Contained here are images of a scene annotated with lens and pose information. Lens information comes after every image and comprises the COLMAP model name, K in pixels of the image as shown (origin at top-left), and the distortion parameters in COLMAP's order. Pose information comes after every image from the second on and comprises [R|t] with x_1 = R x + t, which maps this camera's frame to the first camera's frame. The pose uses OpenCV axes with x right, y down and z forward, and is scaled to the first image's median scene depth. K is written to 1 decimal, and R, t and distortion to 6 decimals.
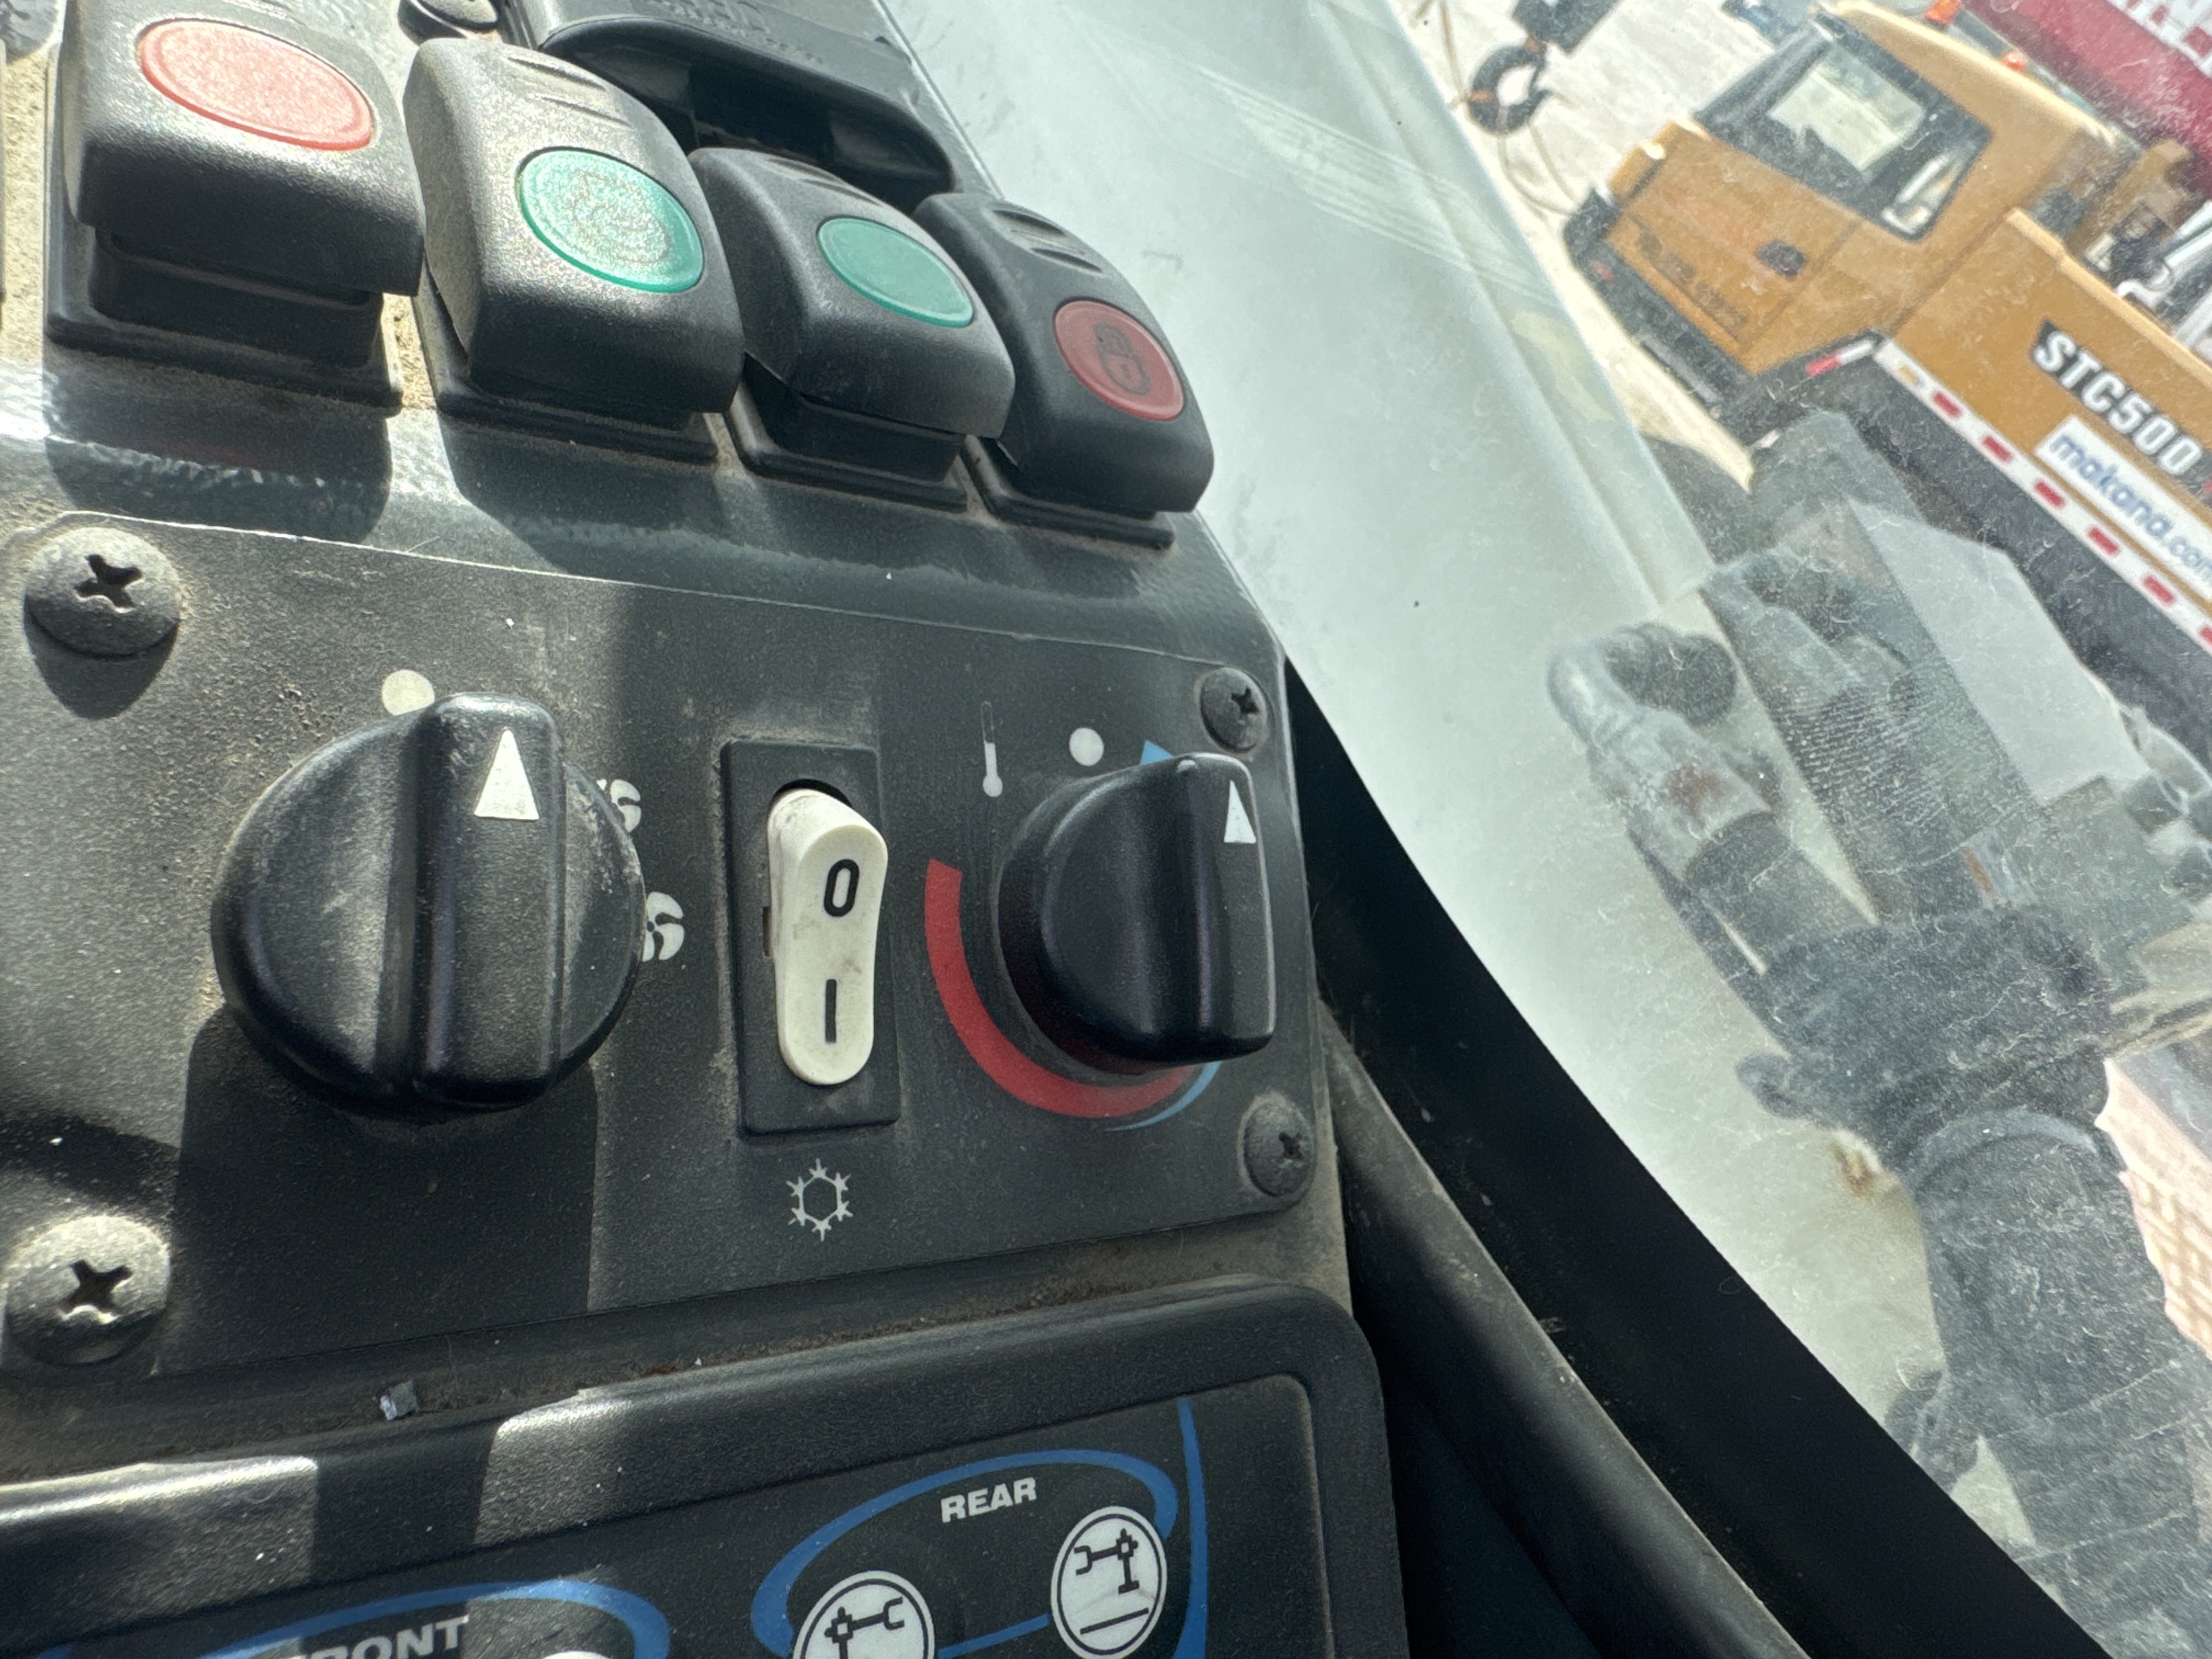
lens RADIAL K [[1594.4, 0, 1102.4], [0, 1594.4, 826.1], [0, 0, 1]] dist [-0.002013, 0.001760]
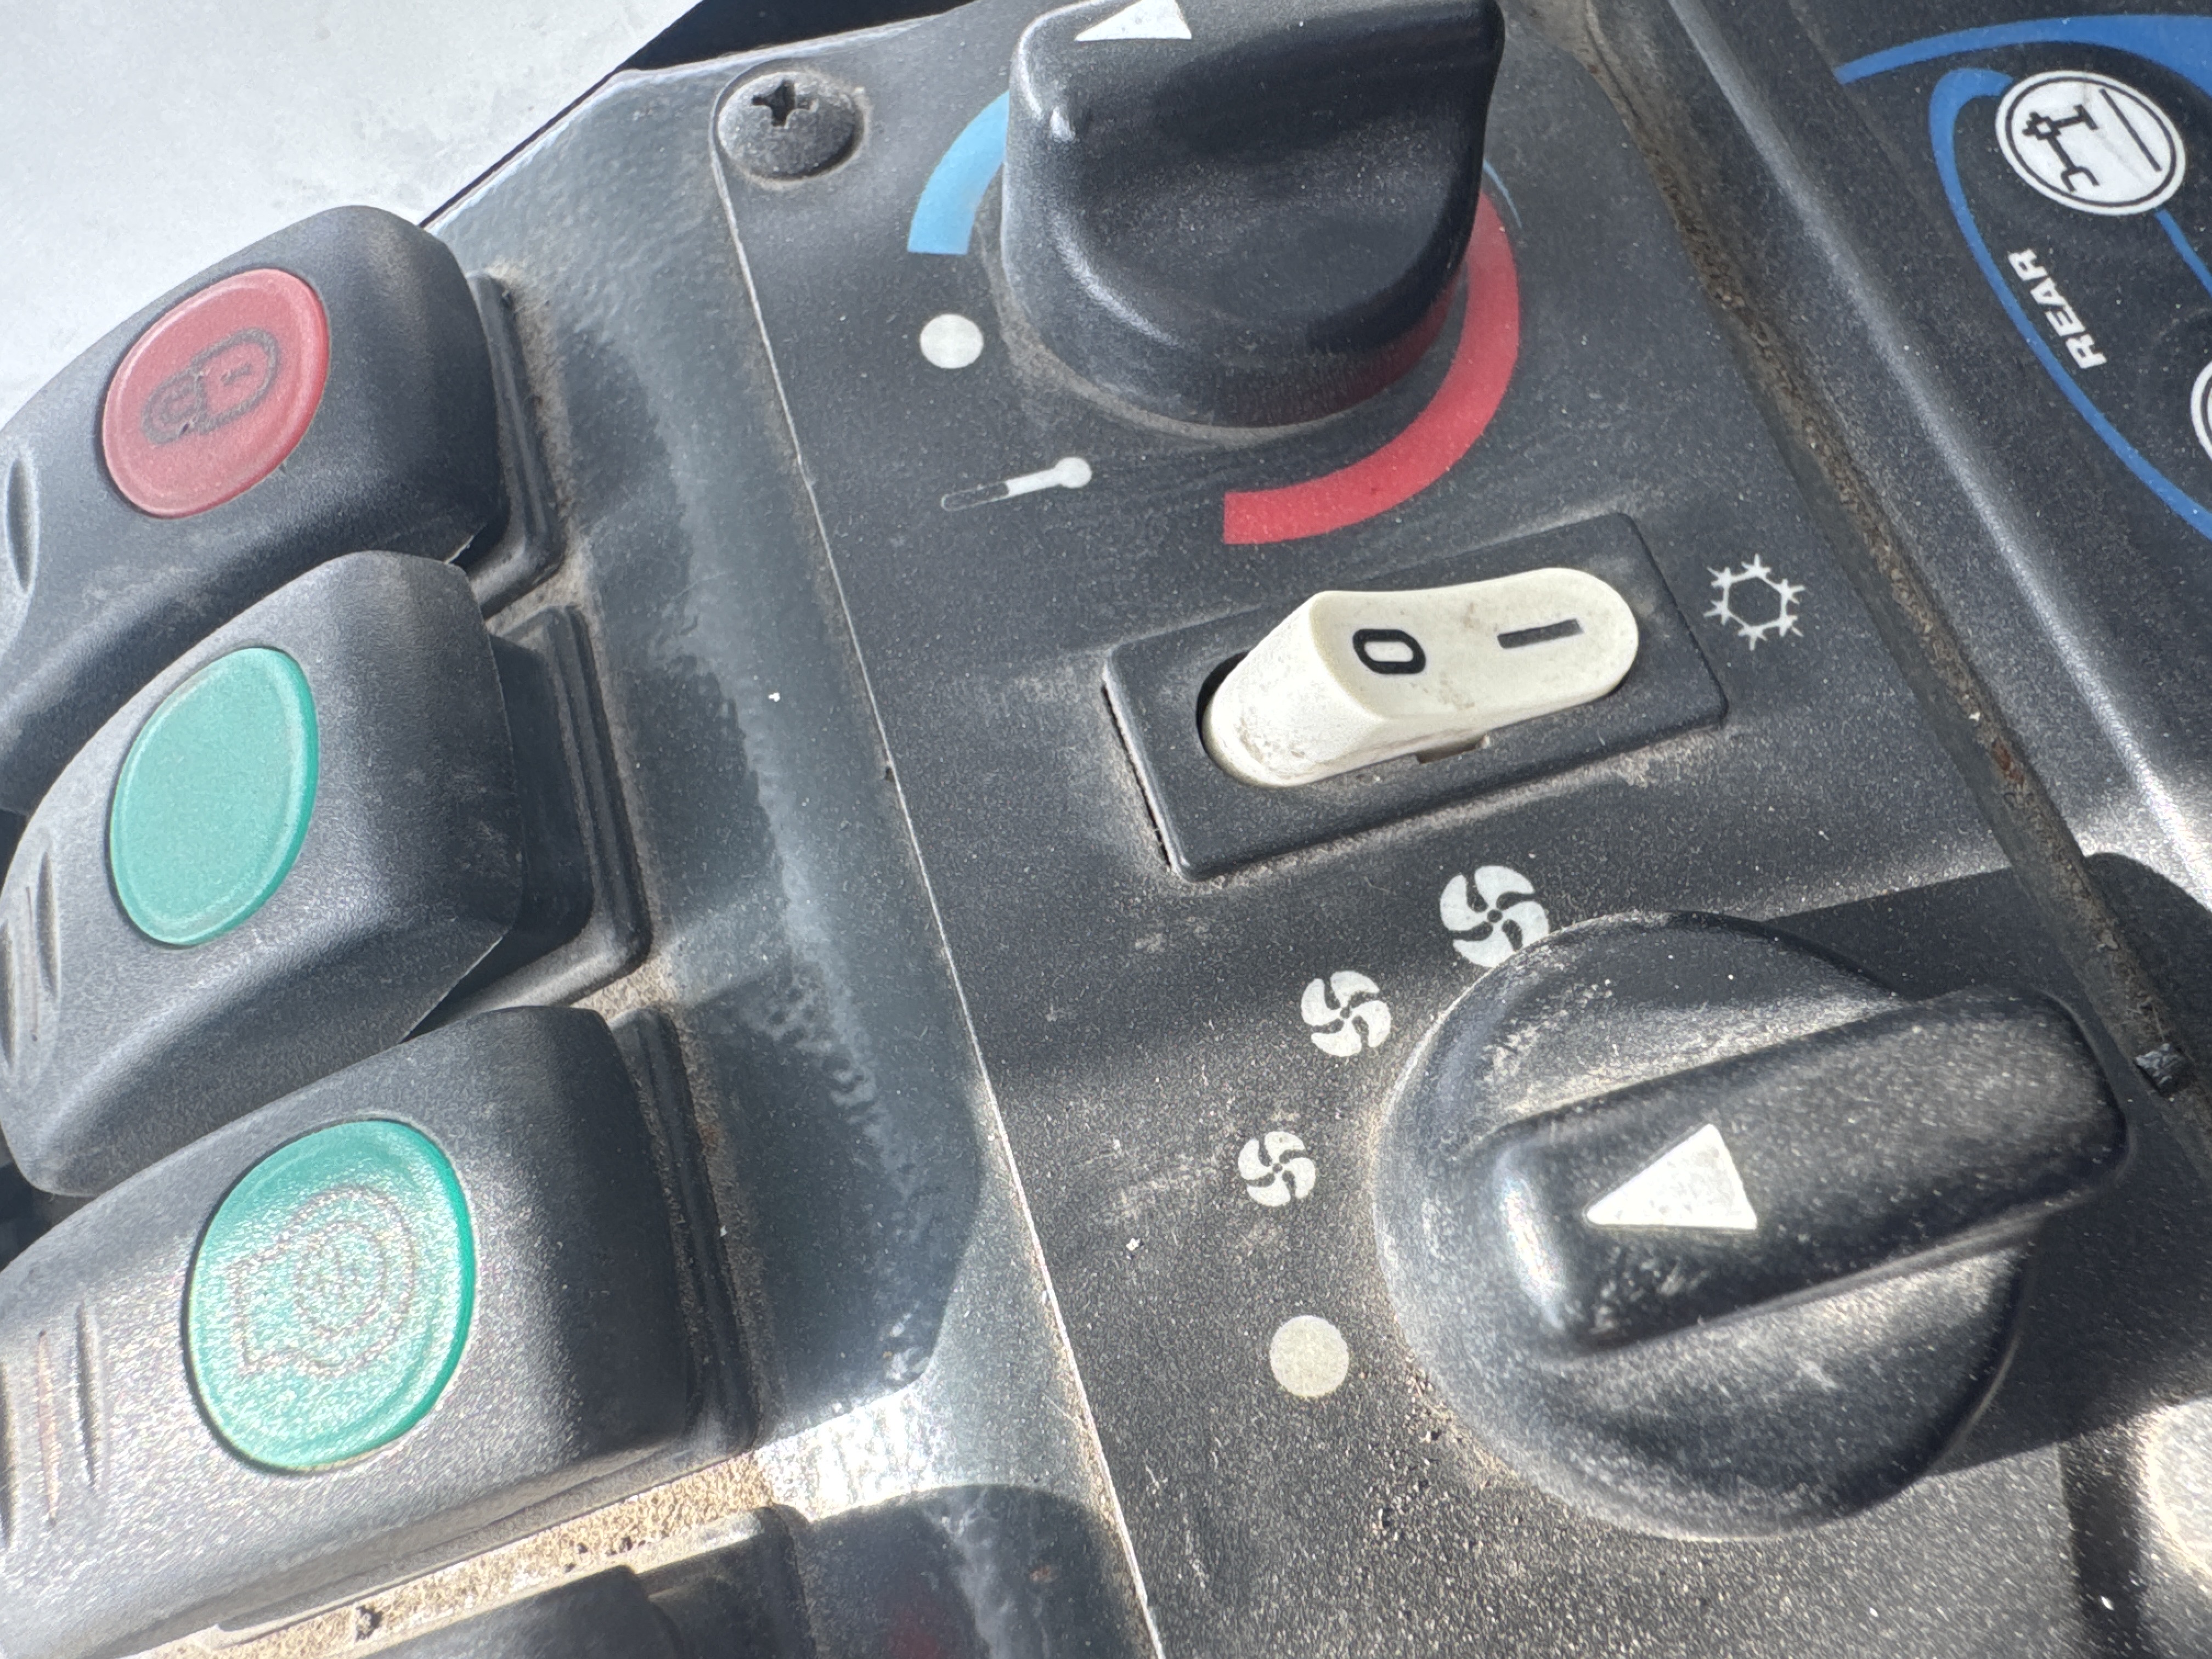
lens RADIAL K [[1594.4, 0, 1102.4], [0, 1594.4, 826.1], [0, 0, 1]] dist [-0.002013, 0.001760]
pose [[-0.142204, -0.958269, -0.247990, -0.054257], [0.915051, -0.222801, 0.336218, -0.295732], [-0.377439, -0.179112, 0.908547, 0.439535]]
